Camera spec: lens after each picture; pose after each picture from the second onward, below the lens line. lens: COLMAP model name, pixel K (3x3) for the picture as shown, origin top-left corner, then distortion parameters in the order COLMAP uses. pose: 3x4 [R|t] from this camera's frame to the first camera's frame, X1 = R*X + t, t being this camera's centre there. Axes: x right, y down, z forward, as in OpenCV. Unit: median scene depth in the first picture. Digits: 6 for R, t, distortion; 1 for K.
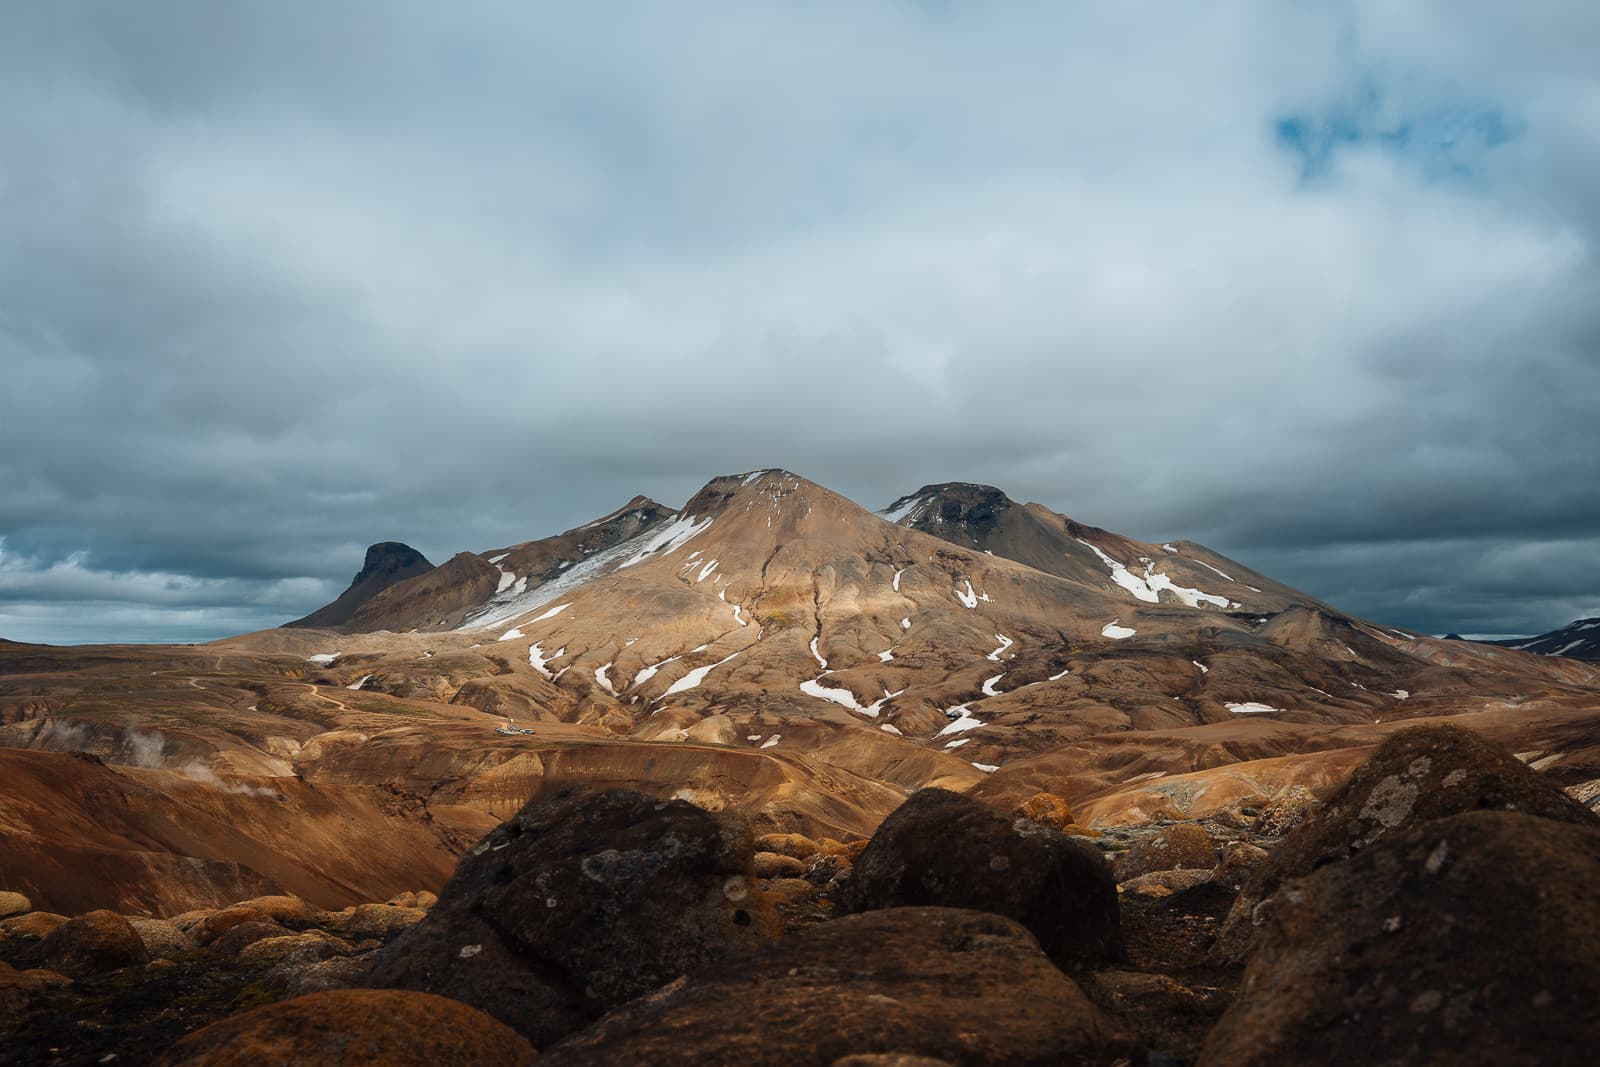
lens RADIAL K [[1294.2, 0, 800.0], [0, 1294.2, 533.5], [0, 0, 1]] dist [-0.141718, 0.177462]
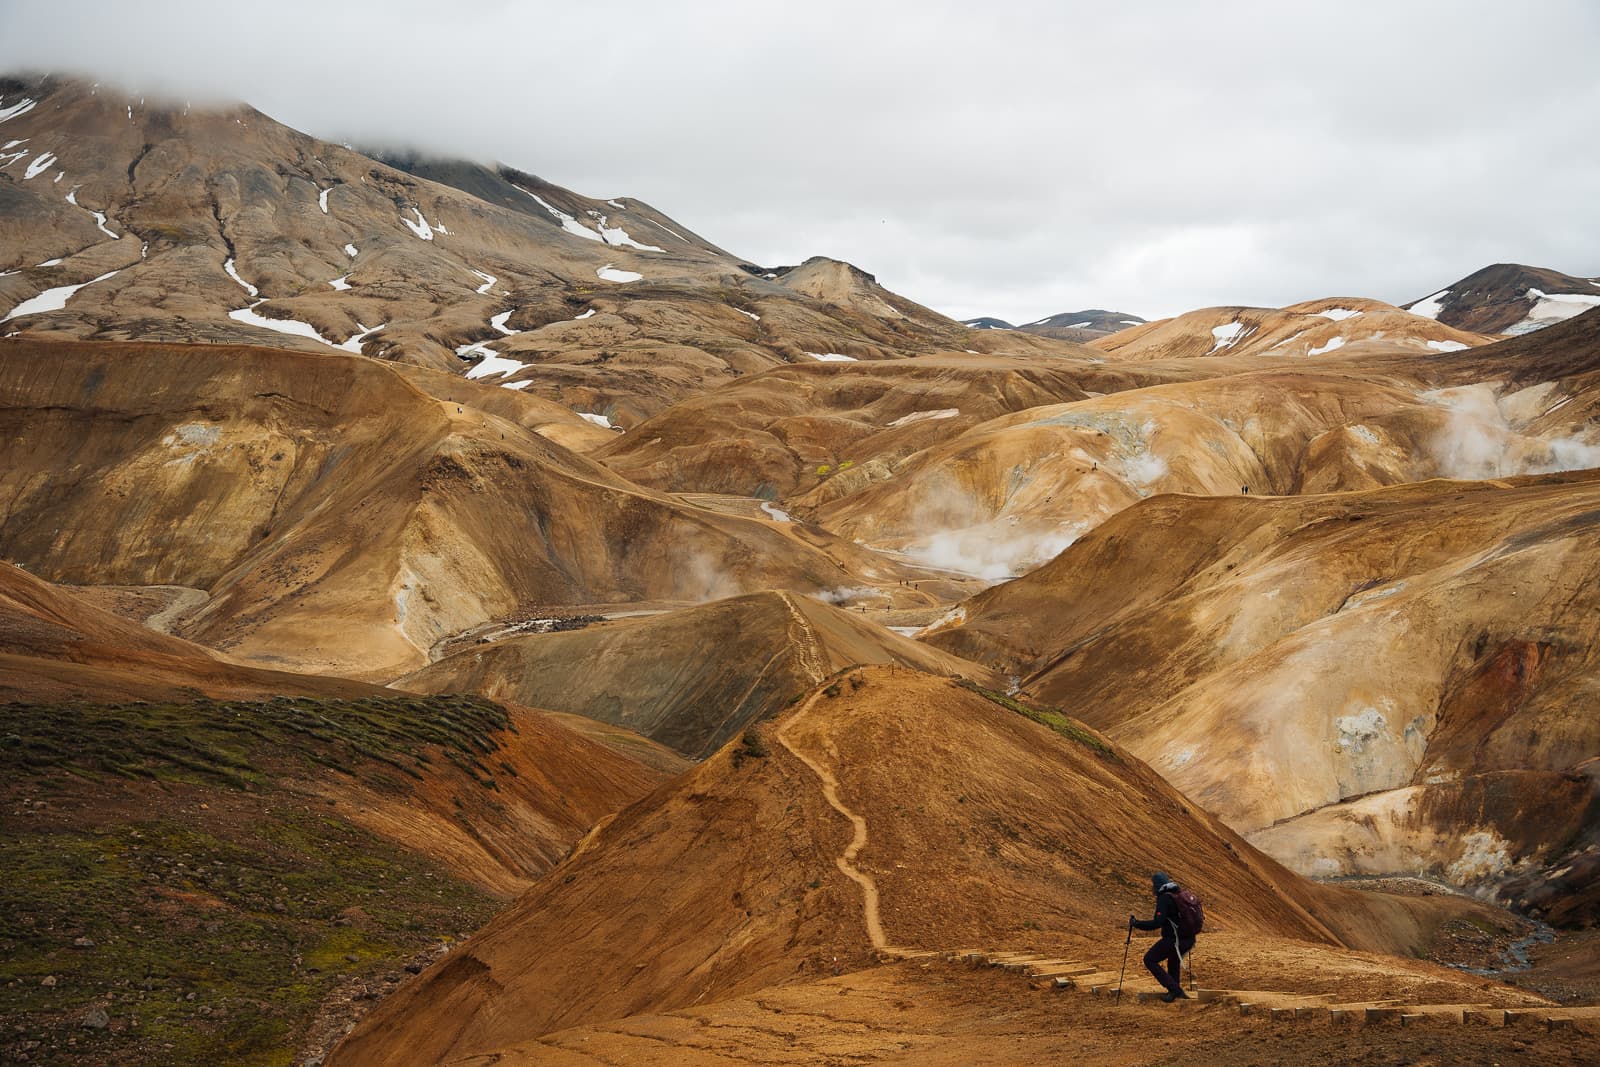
lens RADIAL K [[1294.2, 0, 800.0], [0, 1294.2, 533.5], [0, 0, 1]] dist [-0.141718, 0.177462]
pose [[0.878168, -0.031976, 0.477283, -0.052086], [-0.081777, 0.973040, 0.215653, 0.052961], [-0.471310, -0.228410, 0.851877, 0.213919]]
